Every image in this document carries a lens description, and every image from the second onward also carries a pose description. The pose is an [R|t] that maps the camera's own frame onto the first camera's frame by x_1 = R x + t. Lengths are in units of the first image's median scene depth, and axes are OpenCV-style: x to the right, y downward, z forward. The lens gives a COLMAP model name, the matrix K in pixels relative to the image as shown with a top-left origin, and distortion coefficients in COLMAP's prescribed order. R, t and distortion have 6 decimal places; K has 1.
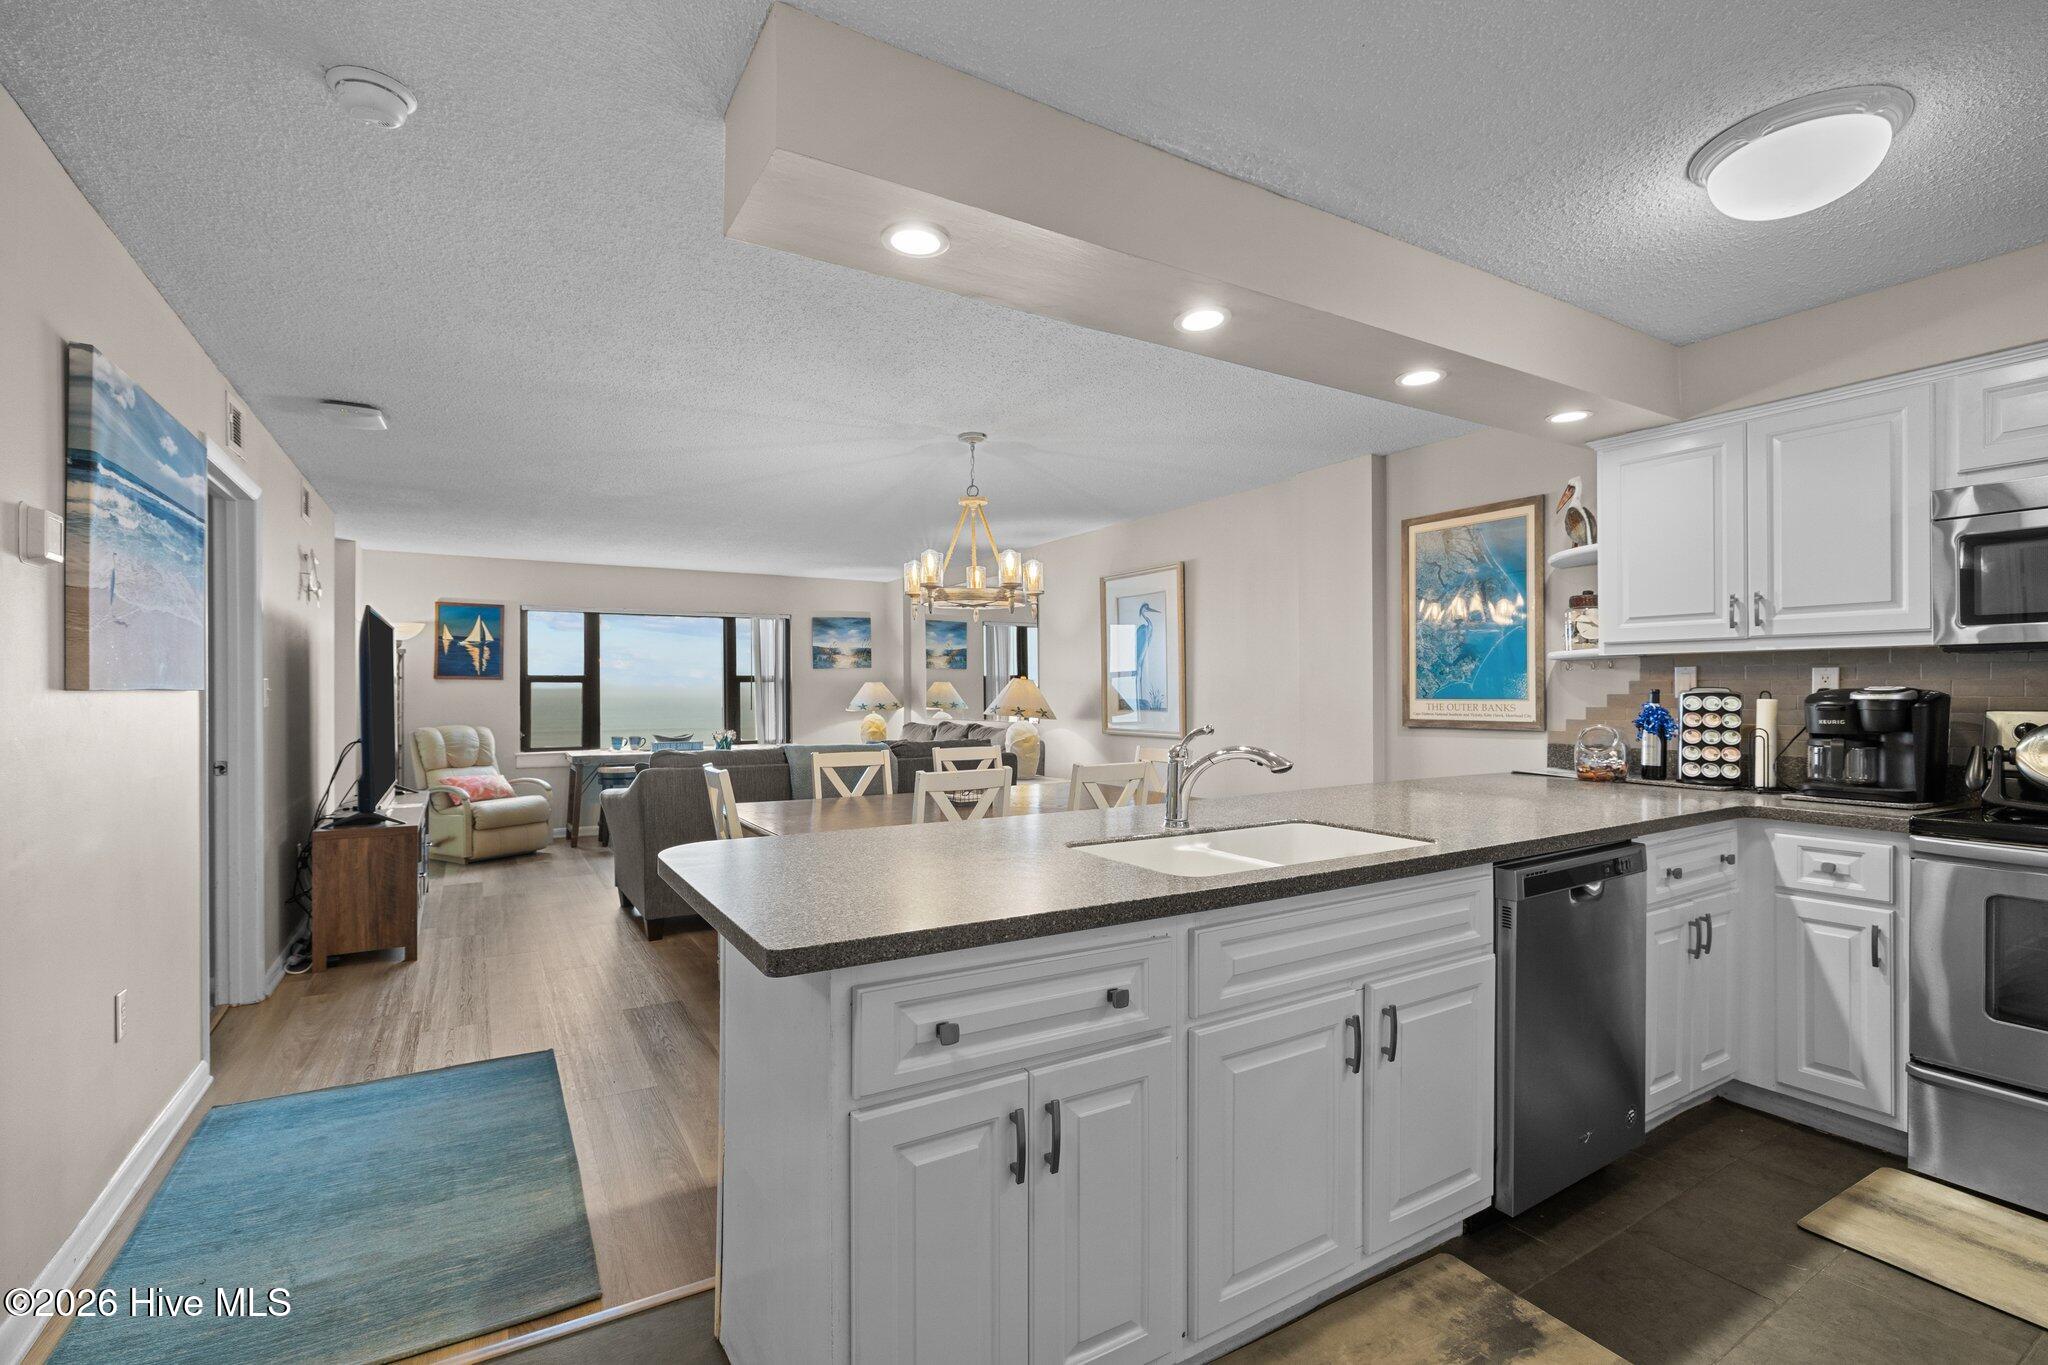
lens RADIAL K [[922.3, 0, 1022.5], [0, 922.3, 685.0], [0, 0, 1]] dist [-0.007359, 0.002012]
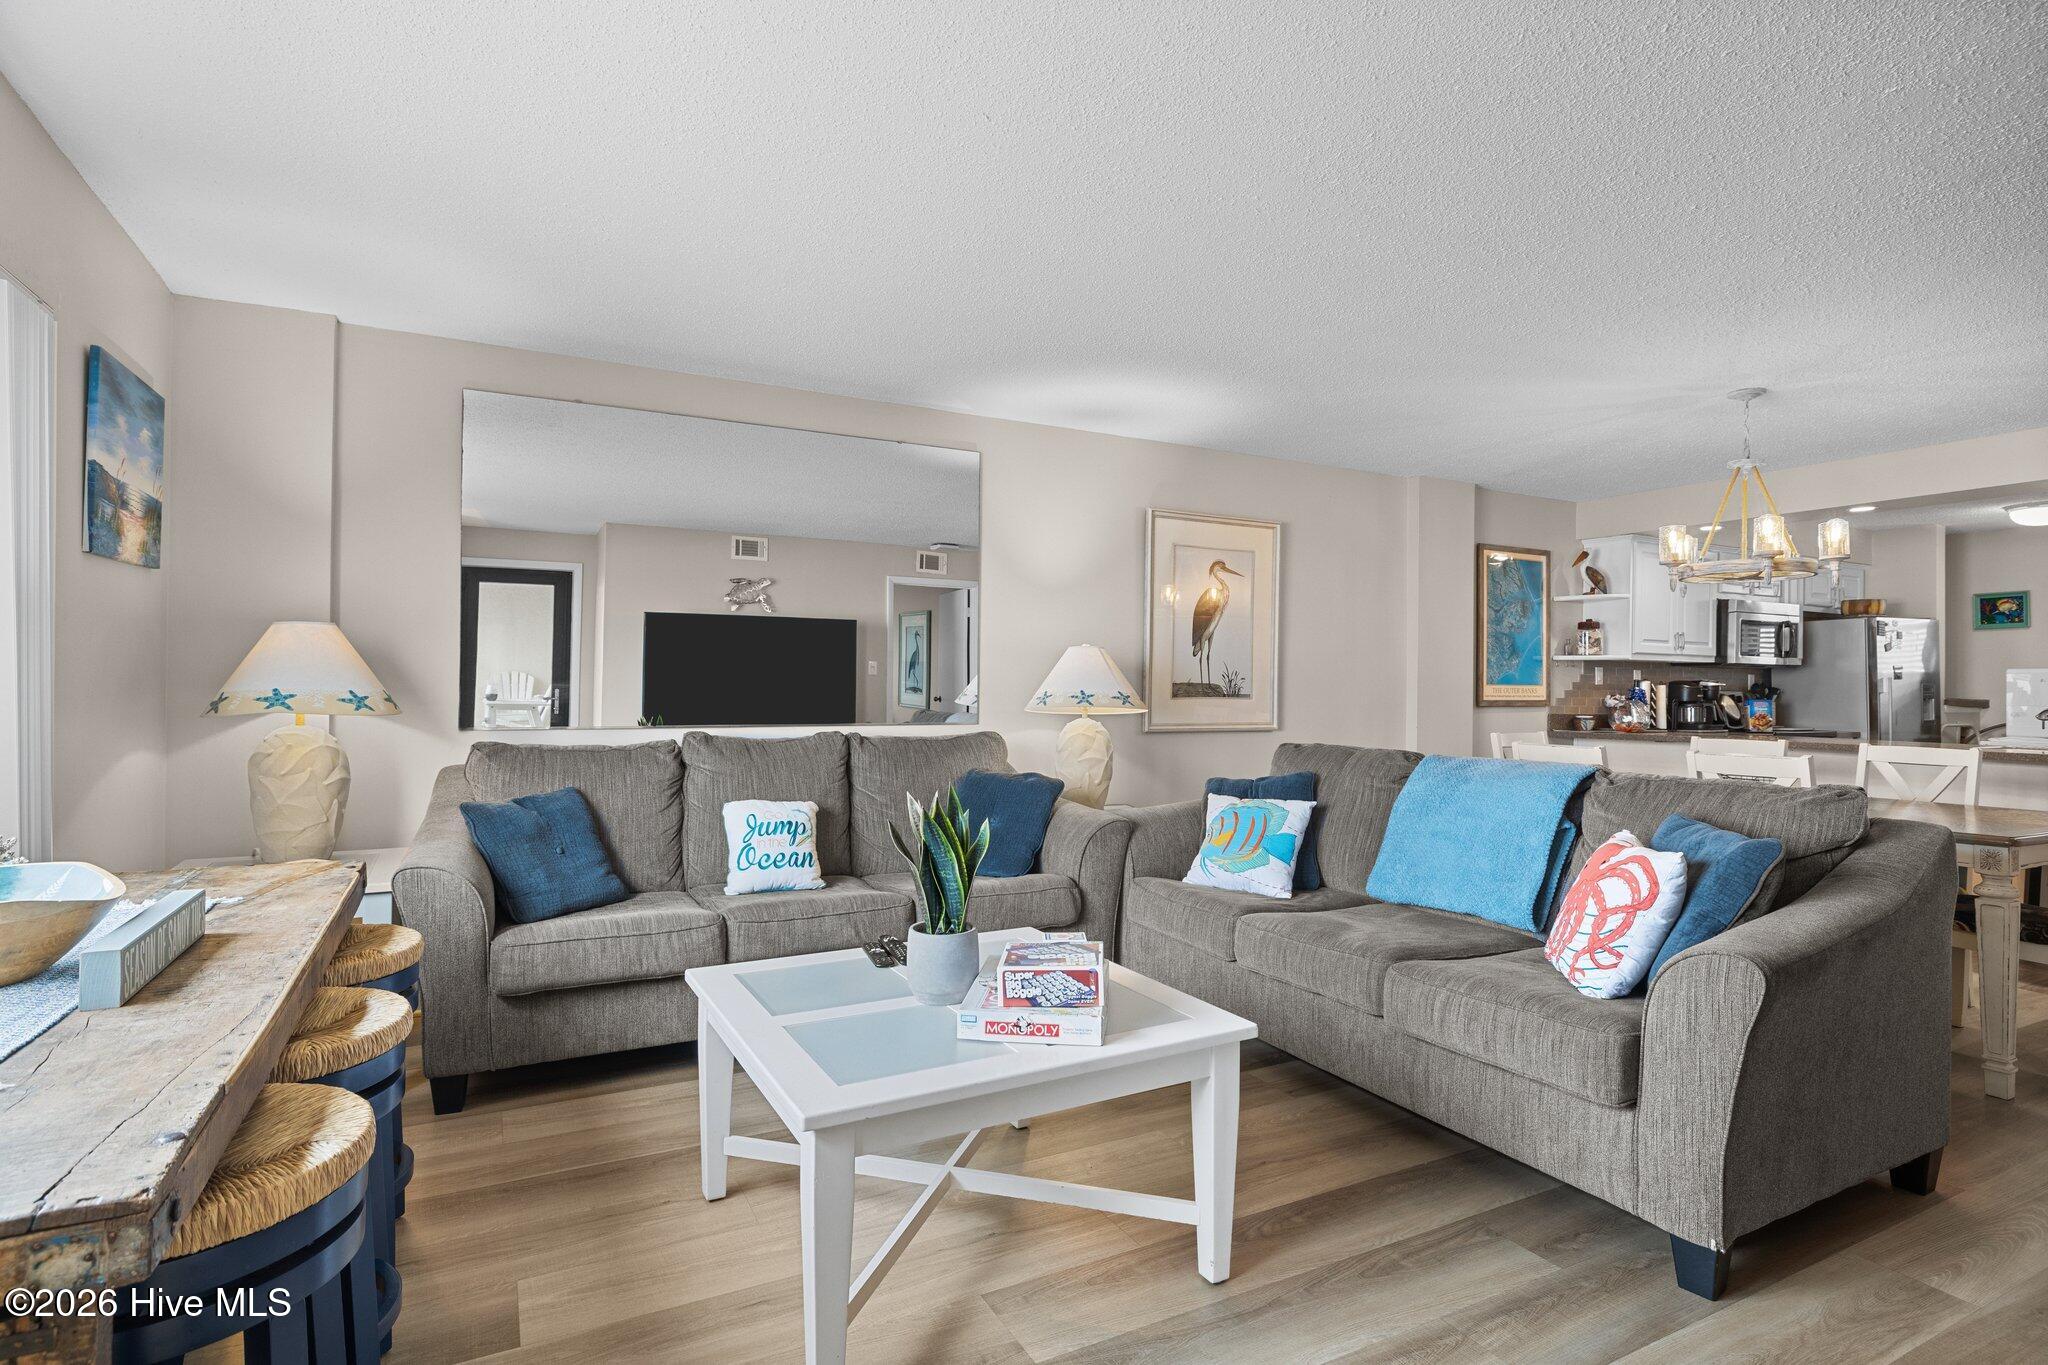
lens RADIAL K [[1053.0, 0, 1007.3], [0, 1053.0, 693.0], [0, 0, 1]] dist [-0.001146, -0.001251]
pose [[0.052940, 0.005524, 0.998582, -1.224298], [-0.013246, 0.999901, -0.004829, 0.048761], [-0.998510, -0.012972, 0.053008, 1.802009]]
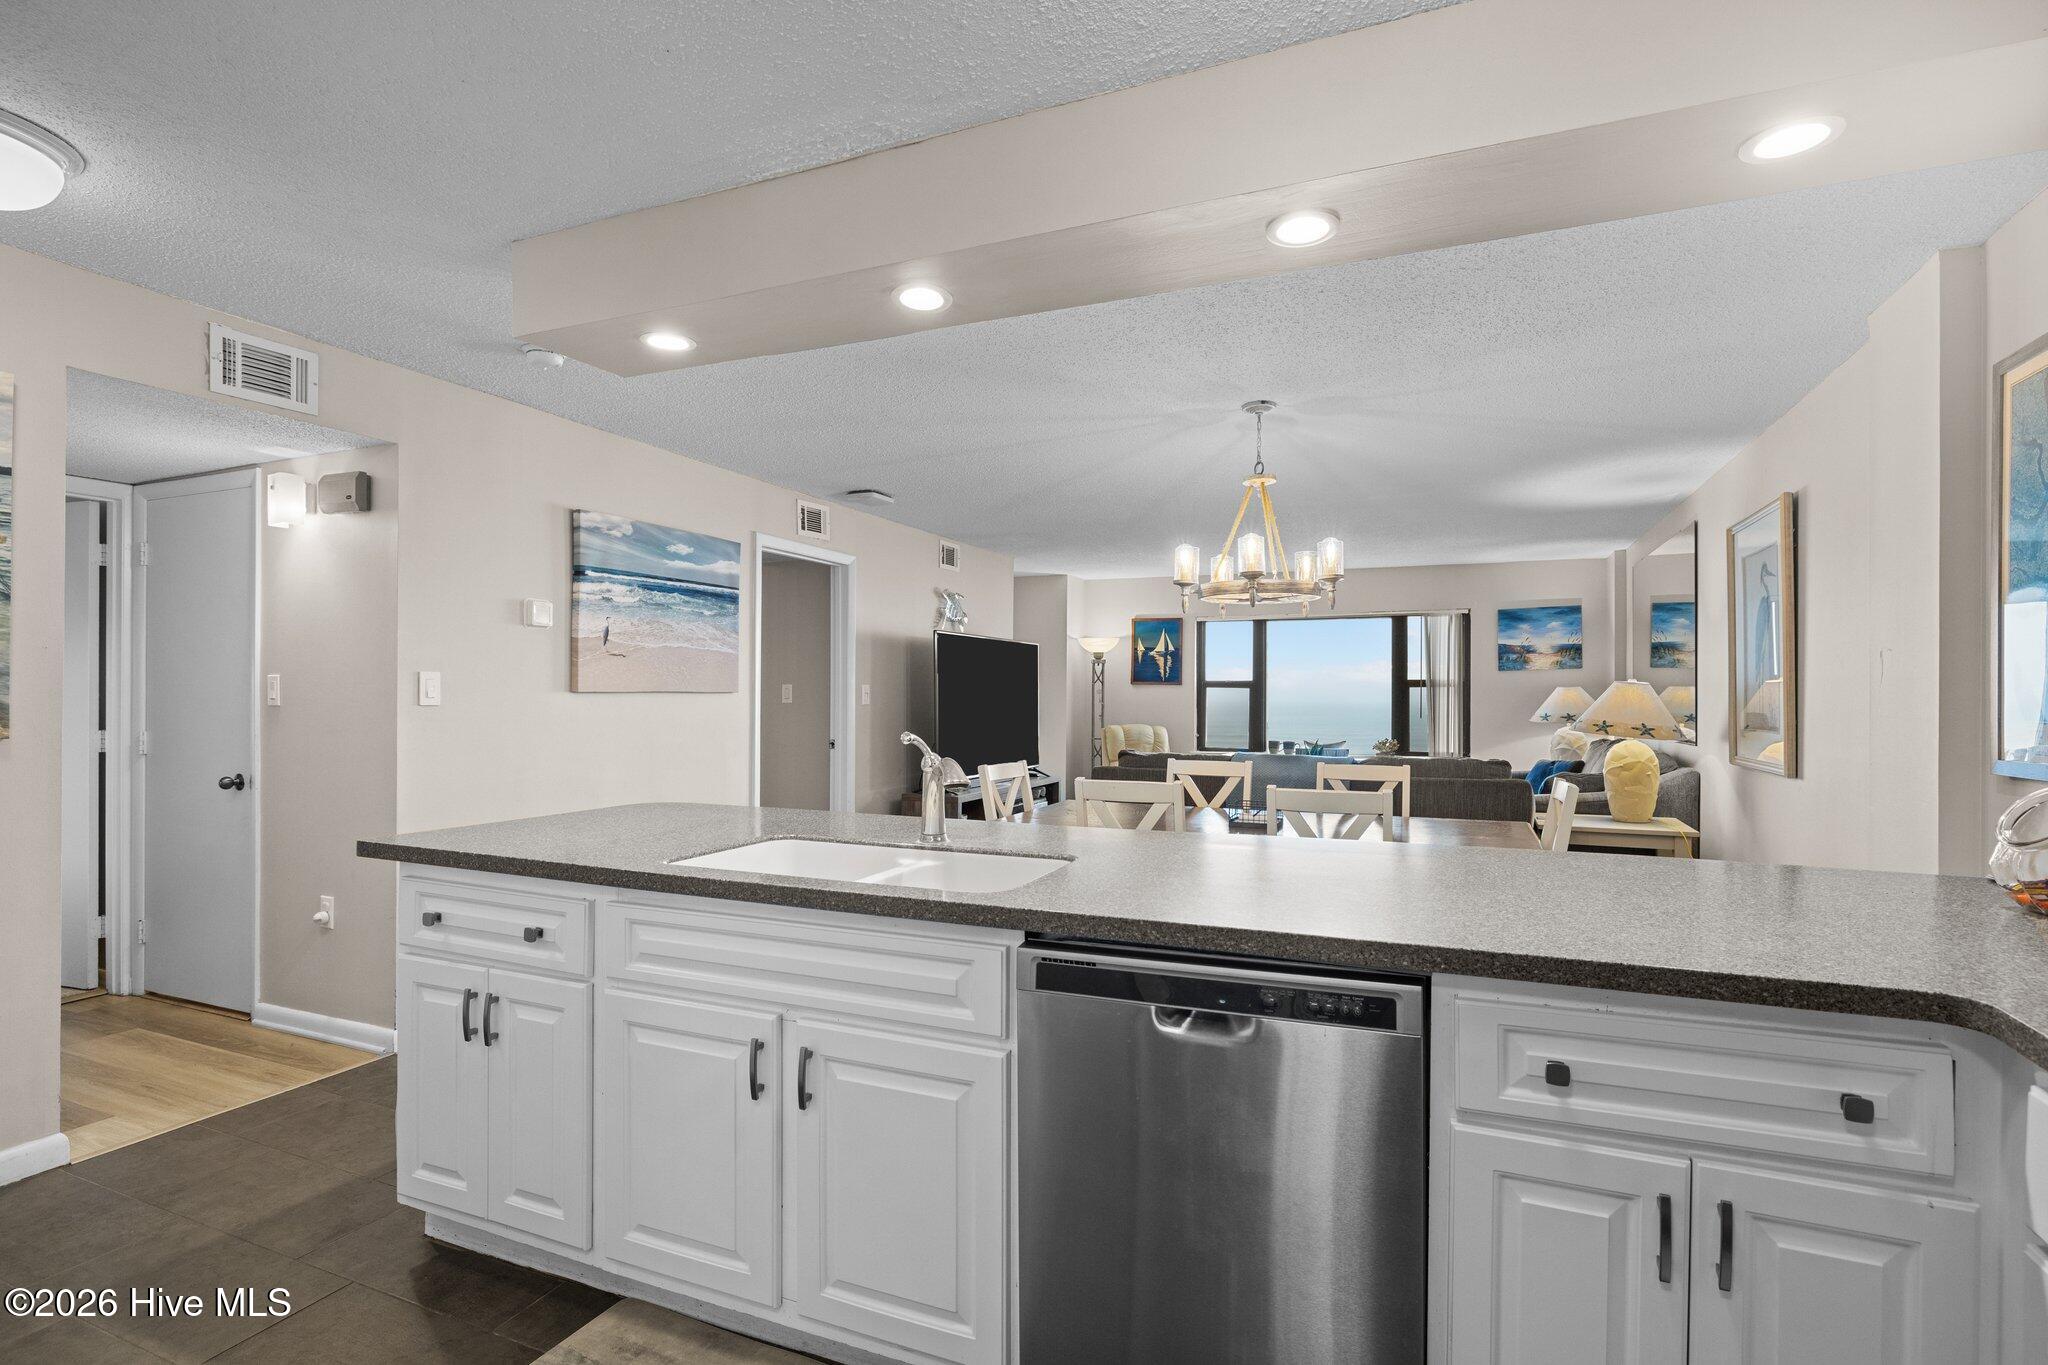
lens RADIAL K [[991.7, 0, 1019.4], [0, 991.7, 691.0], [0, 0, 1]] dist [-0.001379, 0.000691]
pose [[0.582077, 0.002765, -0.813129, 0.623260], [-0.001927, 0.999996, 0.002021, -0.000778], [0.813132, 0.000391, 0.582080, 0.289467]]
